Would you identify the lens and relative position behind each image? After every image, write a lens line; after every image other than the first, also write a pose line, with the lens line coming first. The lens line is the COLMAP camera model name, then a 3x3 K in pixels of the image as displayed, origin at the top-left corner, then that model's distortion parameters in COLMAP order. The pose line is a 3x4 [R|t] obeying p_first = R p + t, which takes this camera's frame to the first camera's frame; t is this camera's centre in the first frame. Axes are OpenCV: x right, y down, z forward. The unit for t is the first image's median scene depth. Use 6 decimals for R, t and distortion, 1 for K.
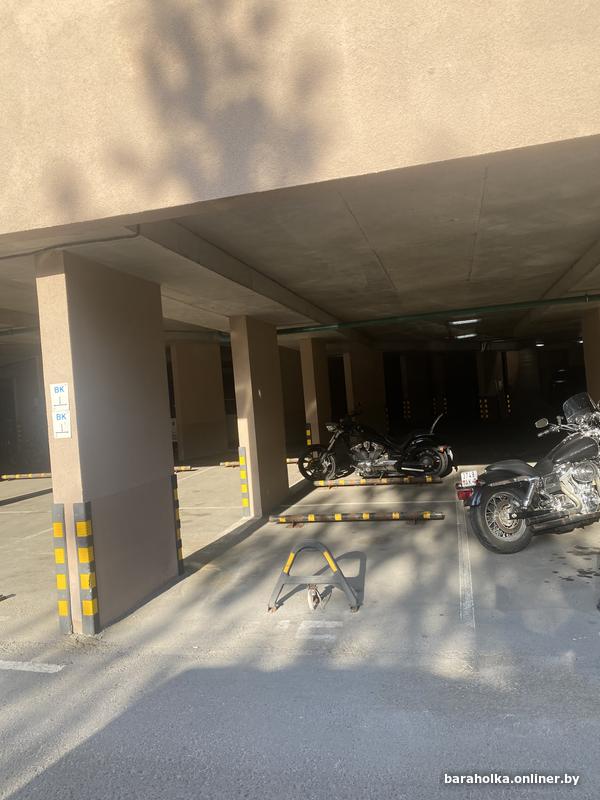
lens RADIAL K [[610.3, 0, 297.4], [0, 610.3, 391.3], [0, 0, 1]] dist [0.037468, -0.054142]
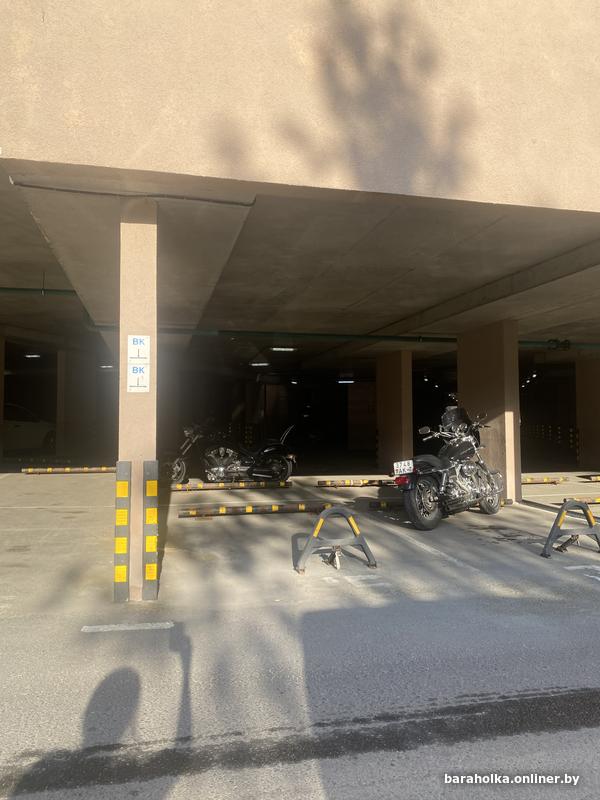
lens RADIAL K [[610.3, 0, 297.4], [0, 610.3, 391.3], [0, 0, 1]] dist [0.037468, -0.054142]
pose [[0.881518, 0.101662, 0.461075, -0.482362], [-0.075188, 0.994308, -0.075484, 0.102177], [-0.466125, 0.031873, 0.884145, 0.034265]]
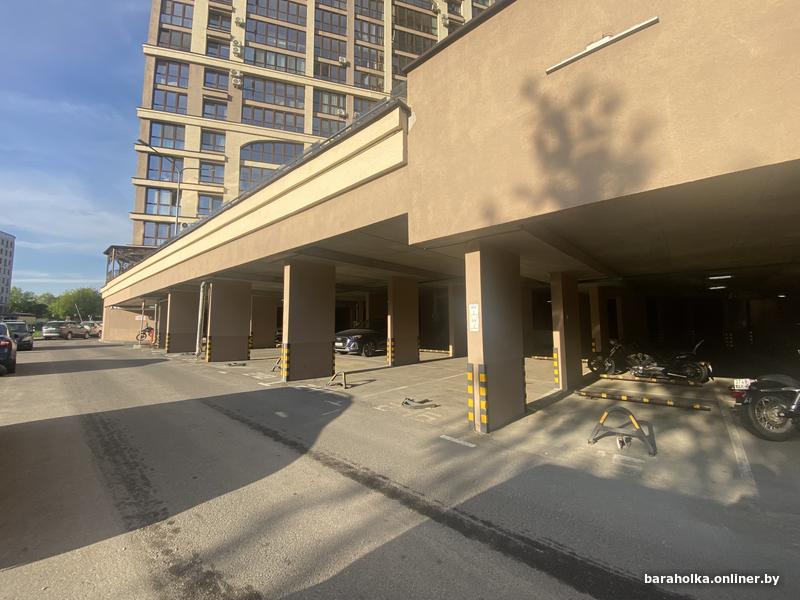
lens RADIAL K [[325.2, 0, 396.5], [0, 325.2, 293.6], [0, 0, 1]] dist [0.019189, -0.021307]
pose [[0.882211, 0.028829, -0.469971, -0.086509], [-0.059579, 0.996936, -0.050687, 0.018188], [0.467070, 0.072717, 0.881225, -0.062567]]
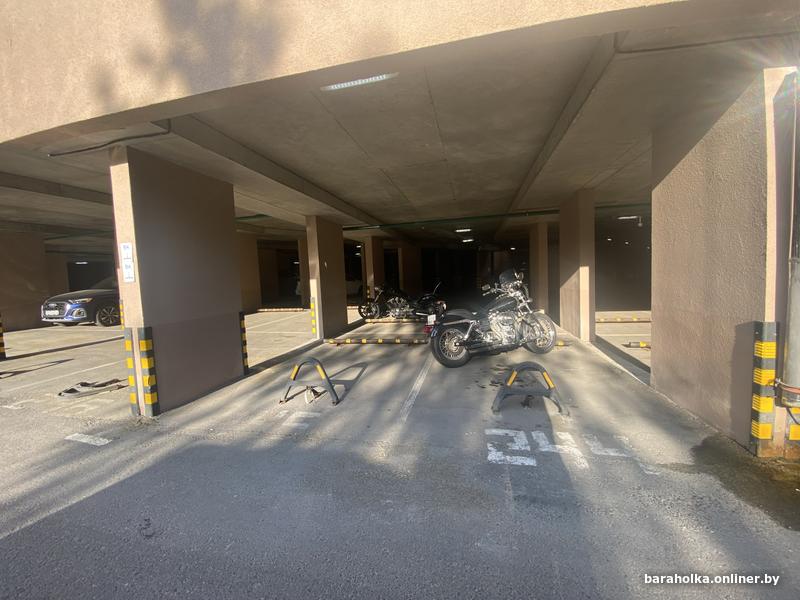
lens RADIAL K [[323.3, 0, 399.1], [0, 323.3, 297.5], [0, 0, 1]] dist [0.019441, -0.021899]
pose [[0.999123, 0.034008, 0.024421, 0.179137], [-0.035775, 0.996467, 0.075990, 0.026281], [-0.021750, -0.076797, 0.996809, 0.188507]]
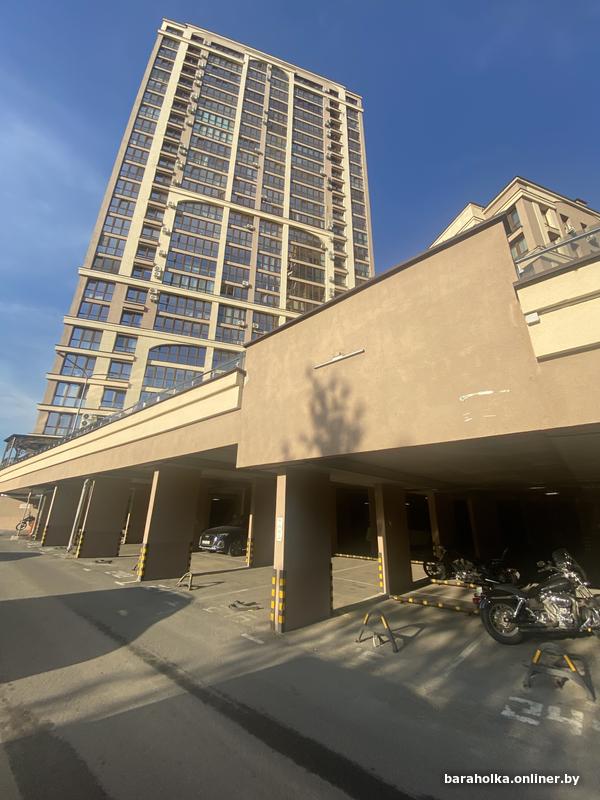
lens RADIAL K [[323.3, 0, 301.5], [0, 323.3, 392.5], [0, 0, 1]] dist [0.019441, -0.021899]
pose [[0.888104, -0.073992, -0.453647, 0.297677], [-0.079497, 0.947358, -0.310149, -0.080399], [0.452715, 0.311508, 0.835471, -0.241361]]
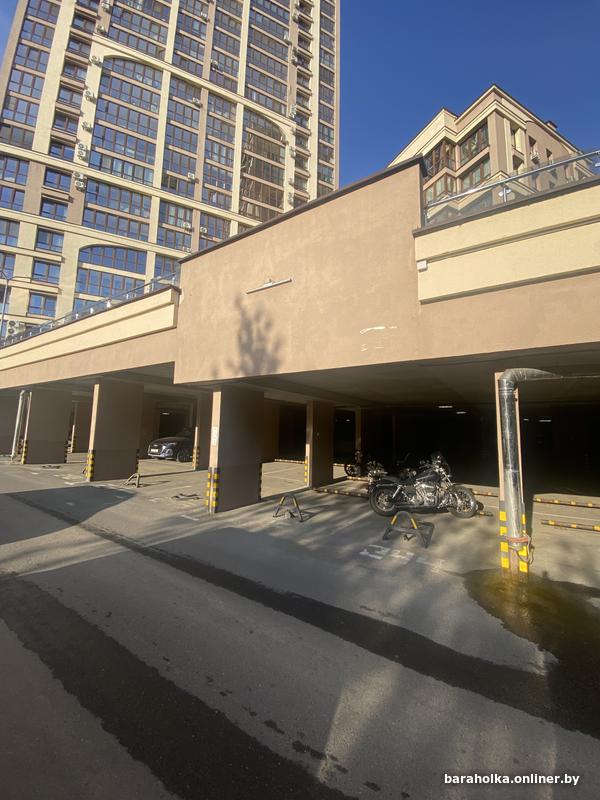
lens RADIAL K [[325.2, 0, 301.7], [0, 325.2, 391.6], [0, 0, 1]] dist [0.019189, -0.021307]
pose [[0.942176, 0.060378, -0.329633, 0.430998], [-0.092982, 0.992114, -0.084044, -0.073071], [0.321959, 0.109834, 0.940361, -0.320026]]
